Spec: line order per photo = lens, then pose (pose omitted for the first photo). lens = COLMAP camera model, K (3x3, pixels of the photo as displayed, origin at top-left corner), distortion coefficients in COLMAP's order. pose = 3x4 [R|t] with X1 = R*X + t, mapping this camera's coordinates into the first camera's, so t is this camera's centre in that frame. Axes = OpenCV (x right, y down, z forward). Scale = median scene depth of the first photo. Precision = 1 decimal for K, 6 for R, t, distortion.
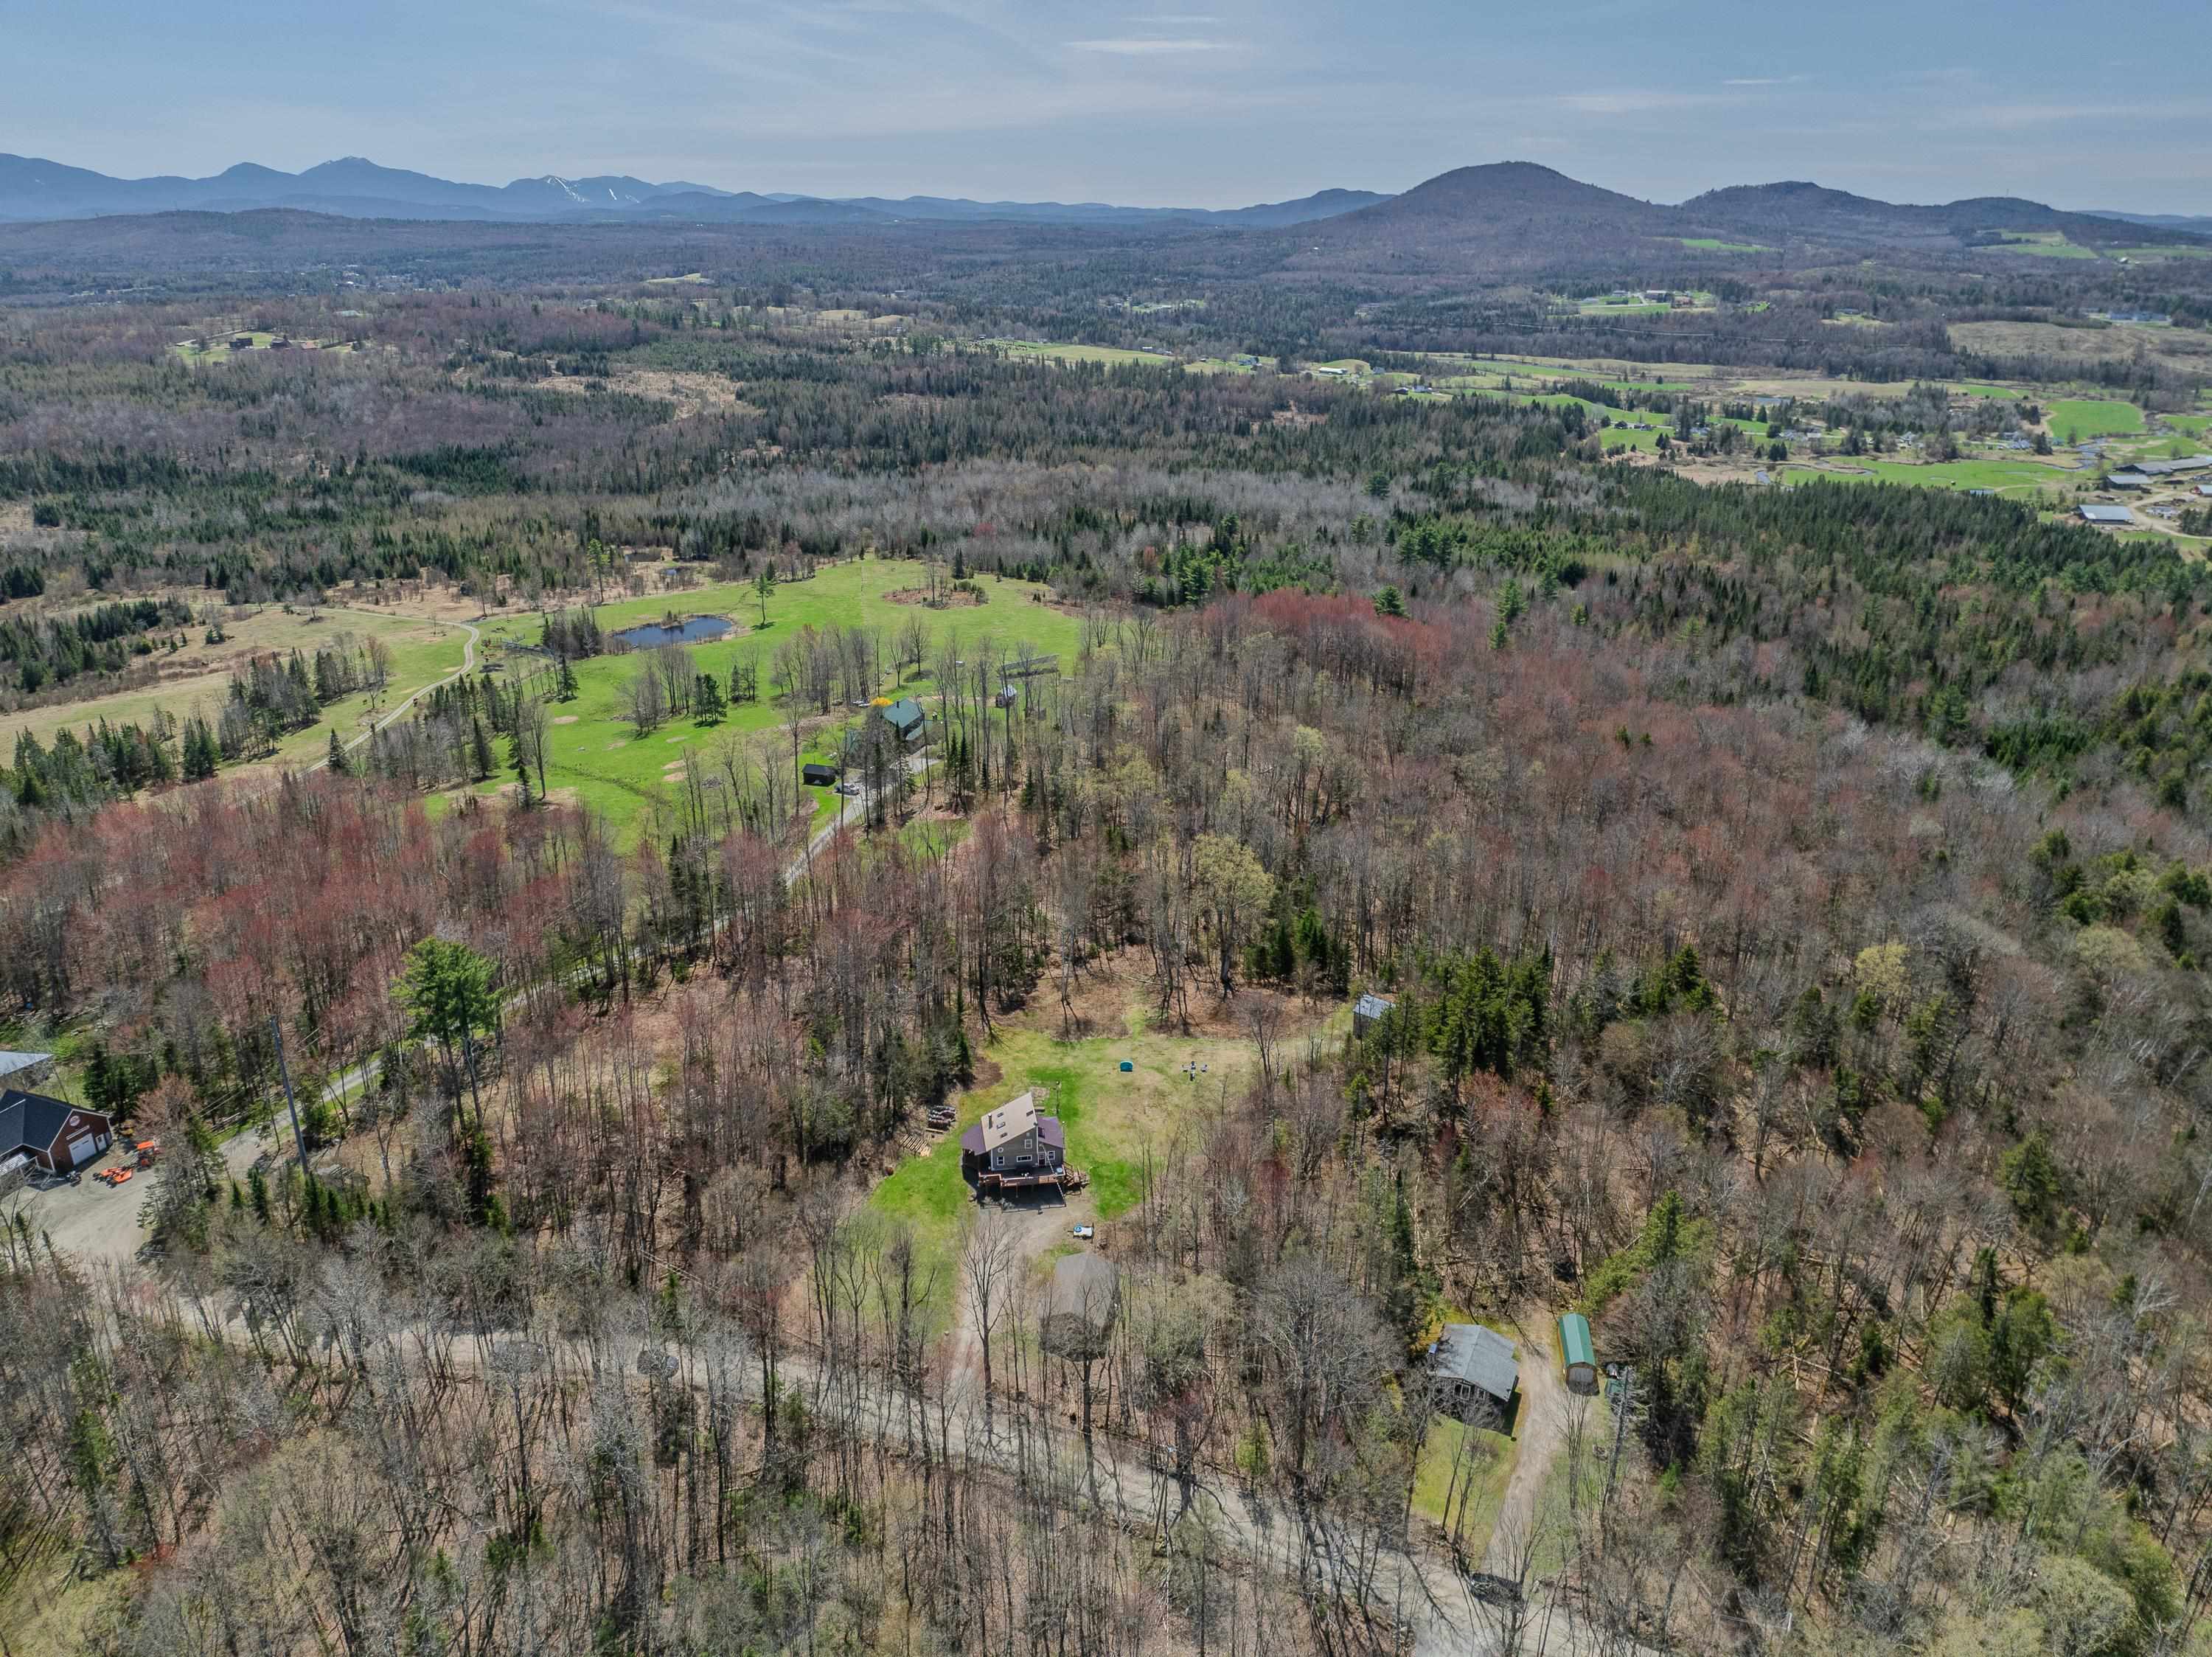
lens RADIAL K [[1555.9, 0, 1106.0], [0, 1555.9, 828.5], [0, 0, 1]] dist [-0.034354, -0.007462]
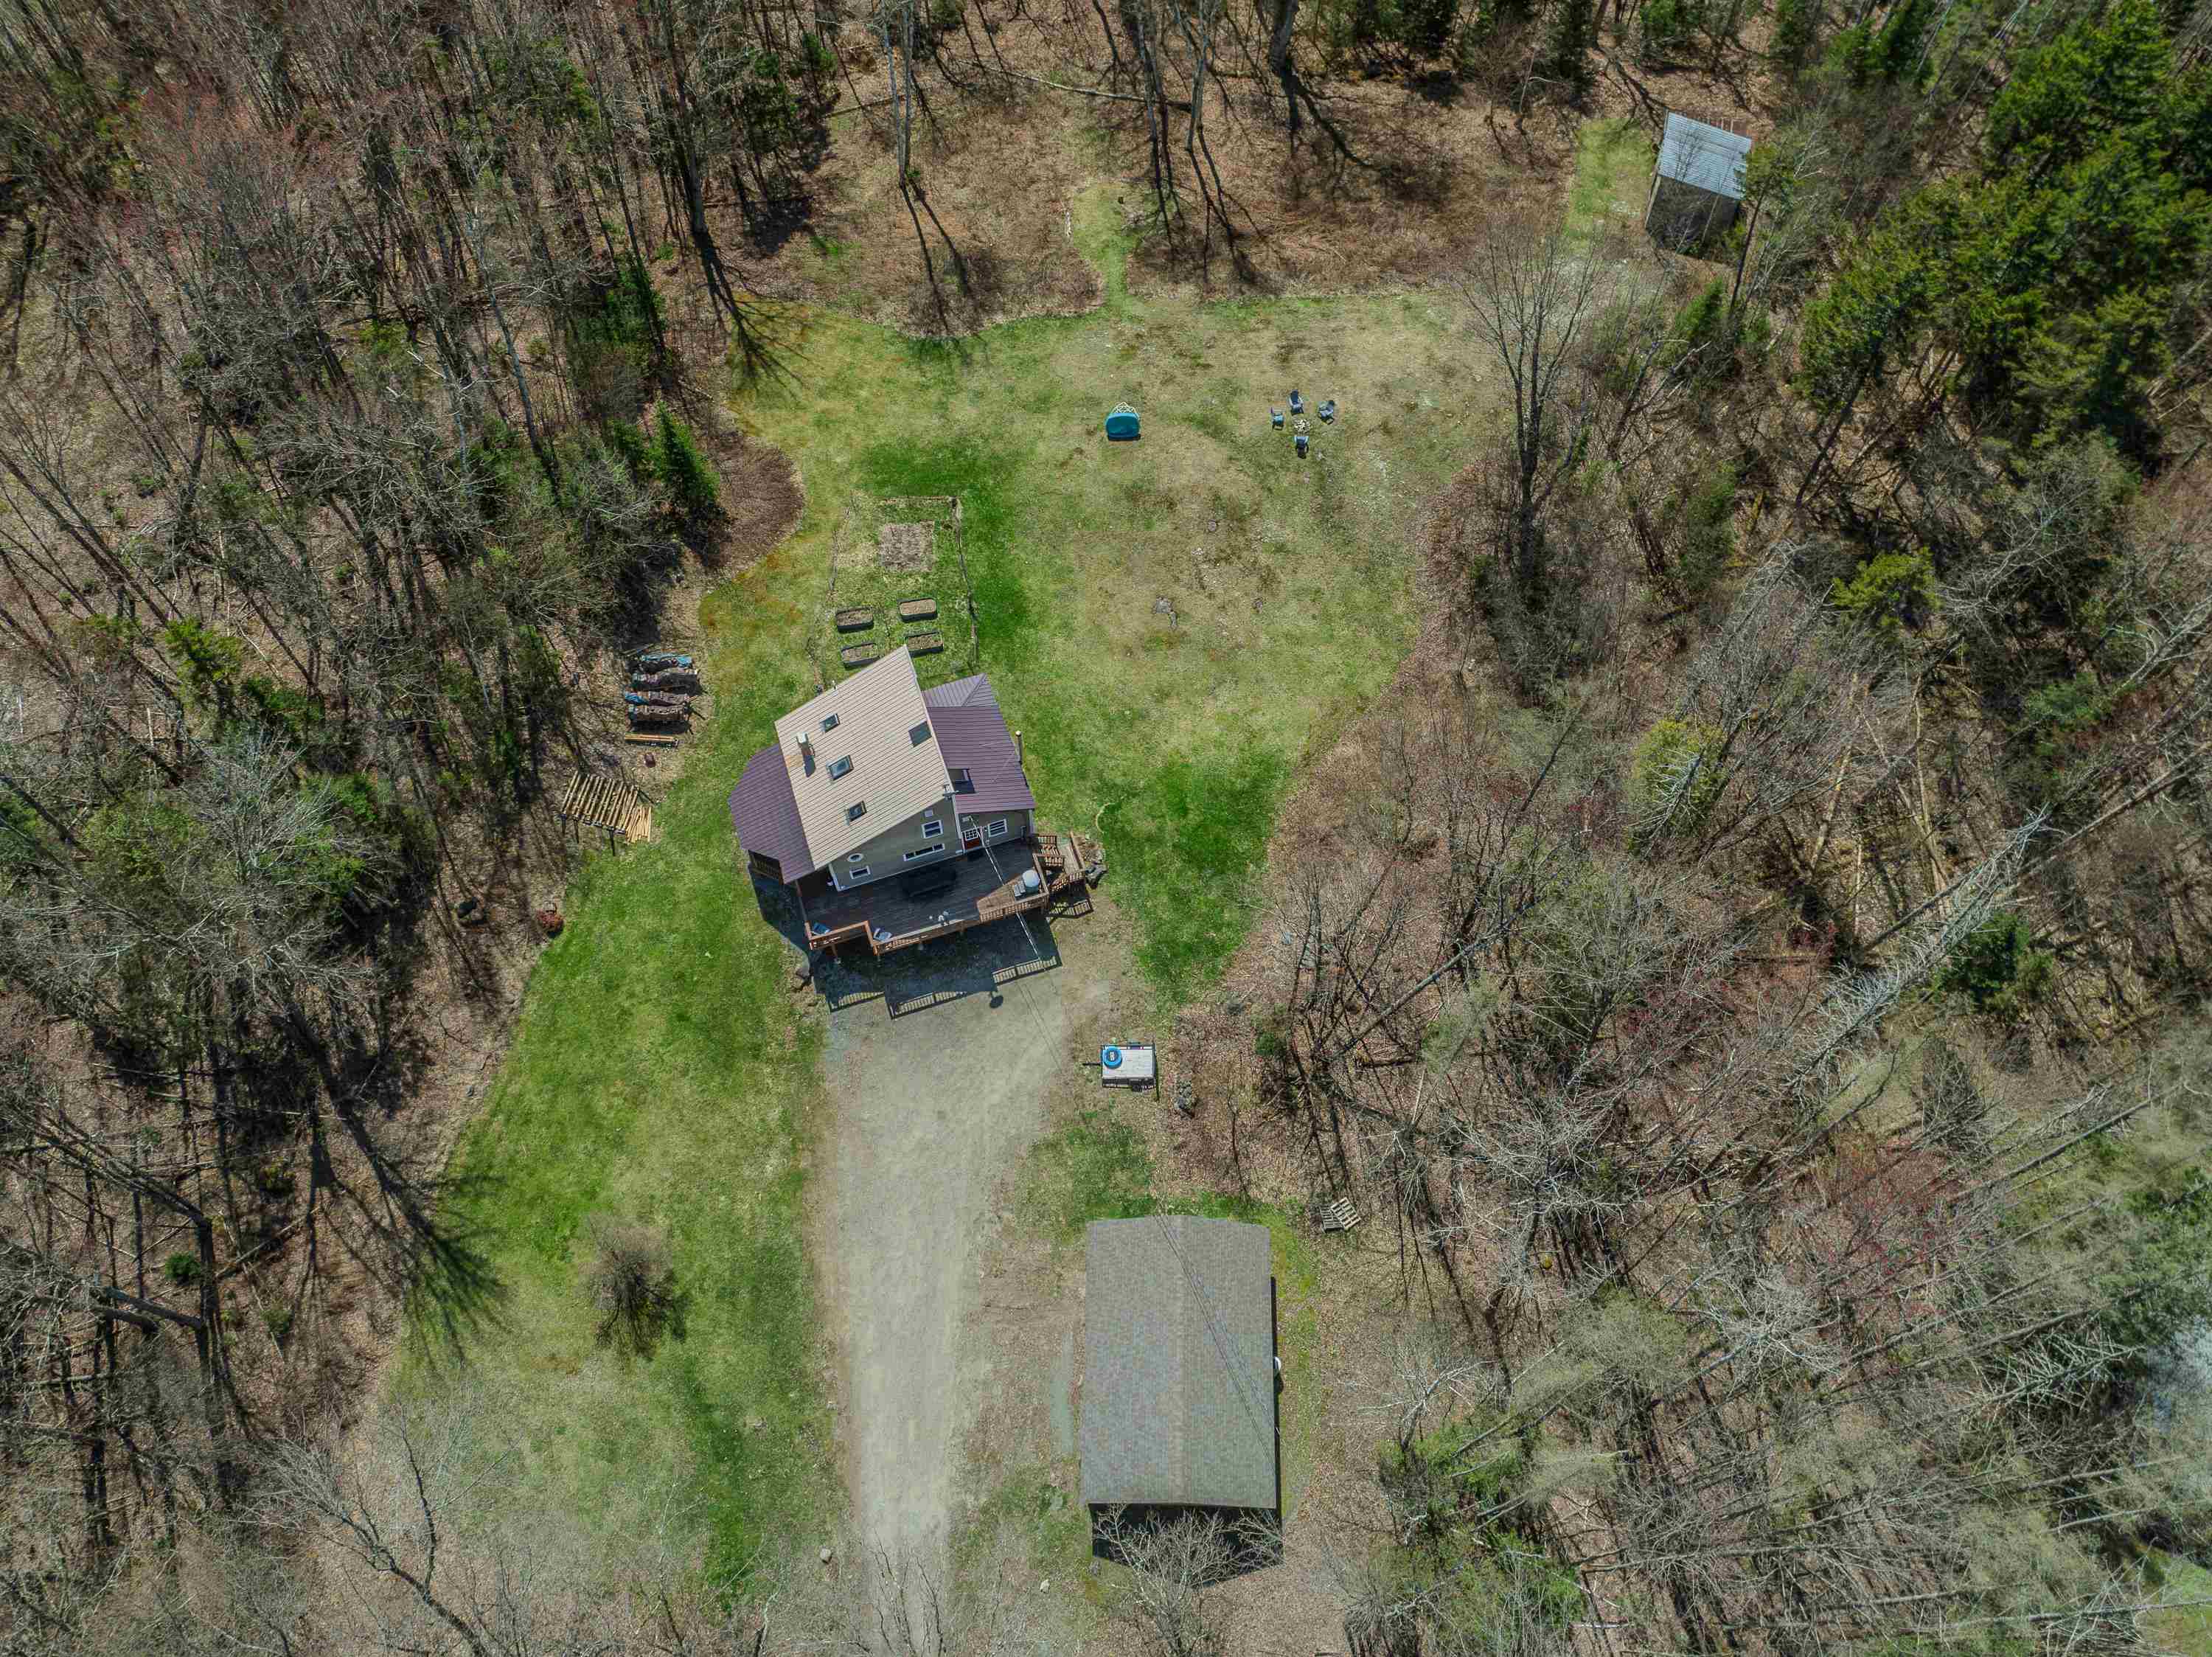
lens RADIAL K [[1555.9, 0, 1106.0], [0, 1555.9, 828.5], [0, 0, 1]] dist [-0.034354, -0.007462]
pose [[0.986365, -0.143070, 0.081330, -0.035796], [0.057425, 0.762346, 0.644617, -0.015803], [-0.154227, -0.631157, 0.760167, 0.652972]]
